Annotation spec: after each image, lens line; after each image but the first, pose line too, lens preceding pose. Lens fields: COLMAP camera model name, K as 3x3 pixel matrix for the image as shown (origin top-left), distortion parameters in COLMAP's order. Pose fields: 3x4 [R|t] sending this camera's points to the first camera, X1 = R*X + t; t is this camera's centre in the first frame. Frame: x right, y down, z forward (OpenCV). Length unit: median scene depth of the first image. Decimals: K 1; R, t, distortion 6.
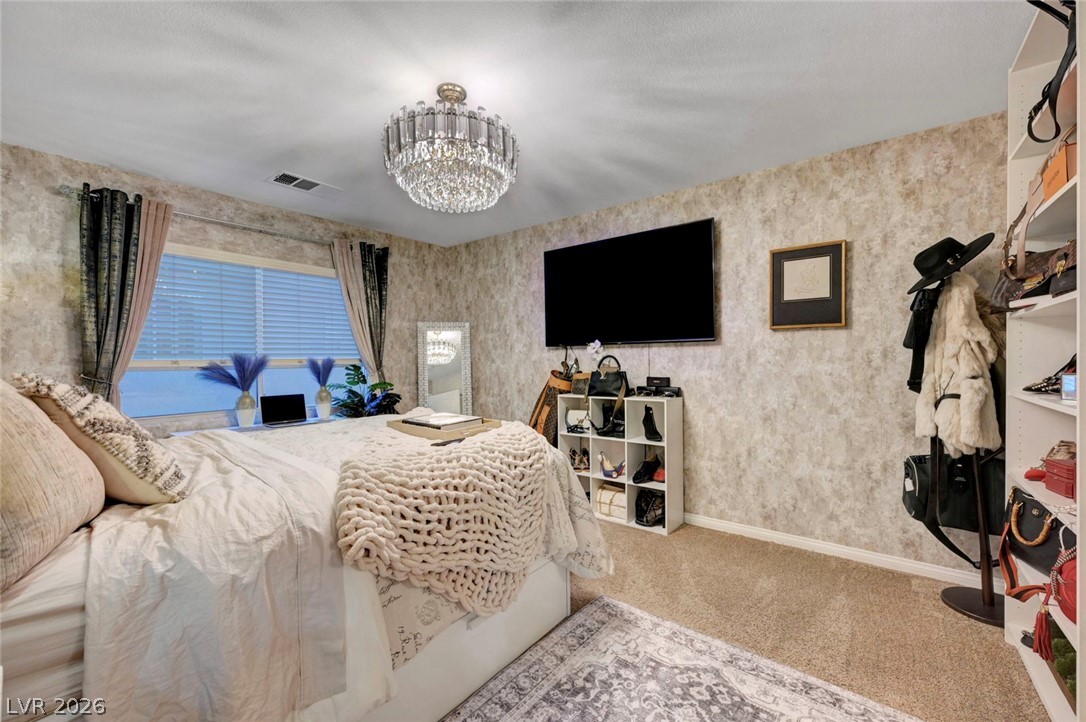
lens RADIAL K [[427.3, 0, 546.8], [0, 427.3, 359.8], [0, 0, 1]] dist [0.000457, -0.000002]
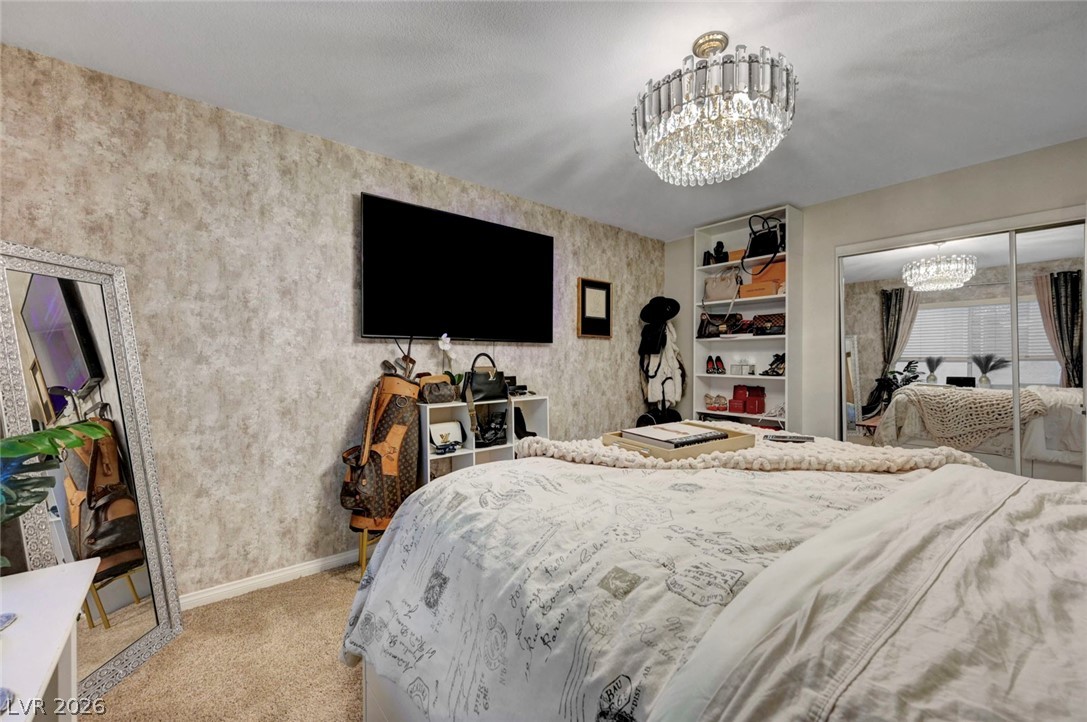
lens RADIAL K [[427.7, 0, 547.4], [0, 427.7, 359.8], [0, 0, 1]] dist [0.000457, -0.000002]
pose [[0.229928, 0.010811, 0.973148, -0.682812], [0.003336, 0.999924, -0.011897, 0.014458], [-0.973202, 0.005981, 0.229874, 0.686522]]
